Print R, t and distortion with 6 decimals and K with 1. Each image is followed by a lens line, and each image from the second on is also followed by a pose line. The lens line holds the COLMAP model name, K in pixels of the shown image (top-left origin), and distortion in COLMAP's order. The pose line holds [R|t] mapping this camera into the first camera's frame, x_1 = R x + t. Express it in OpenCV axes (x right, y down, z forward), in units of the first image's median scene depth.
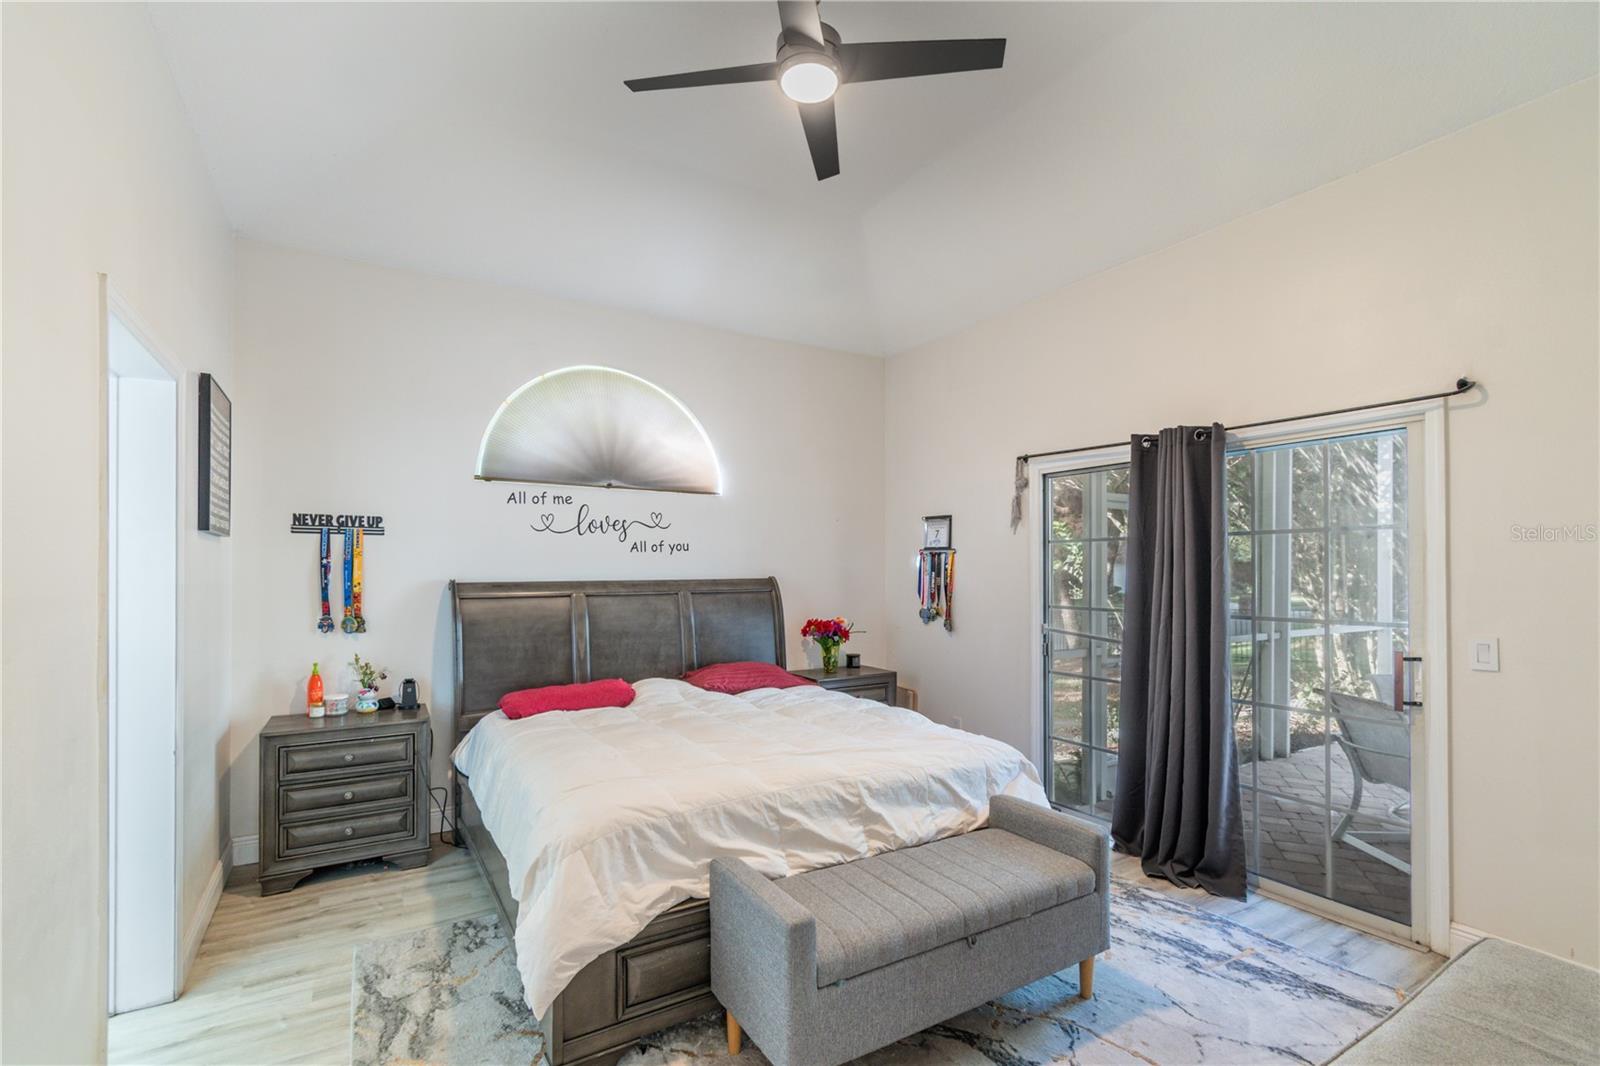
lens RADIAL K [[706.0, 0, 804.5], [0, 706.0, 570.5], [0, 0, 1]] dist [0.014247, 0.000175]
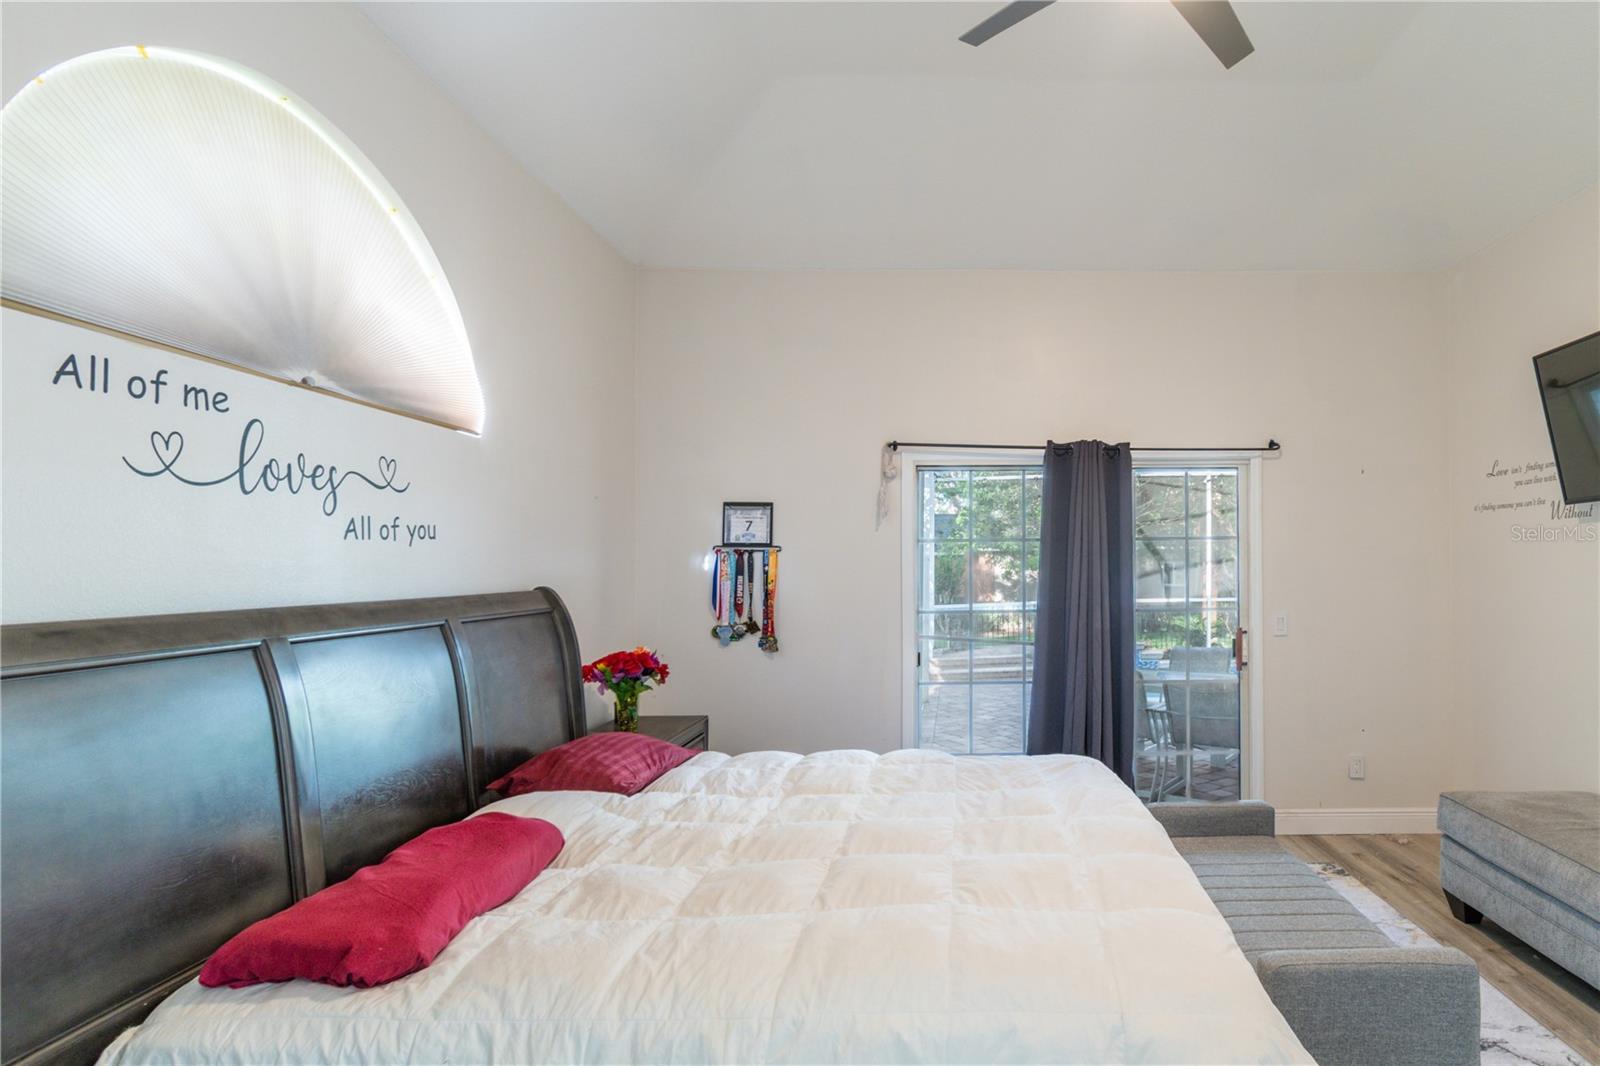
lens RADIAL K [[788.1, 0, 949.6], [0, 788.1, 566.9], [0, 0, 1]] dist [-0.000151, 0.000193]
pose [[0.521409, -0.003116, 0.853301, -0.483249], [0.007526, 0.999971, -0.000948, -0.005413], [-0.853274, 0.006916, 0.521417, 0.422547]]
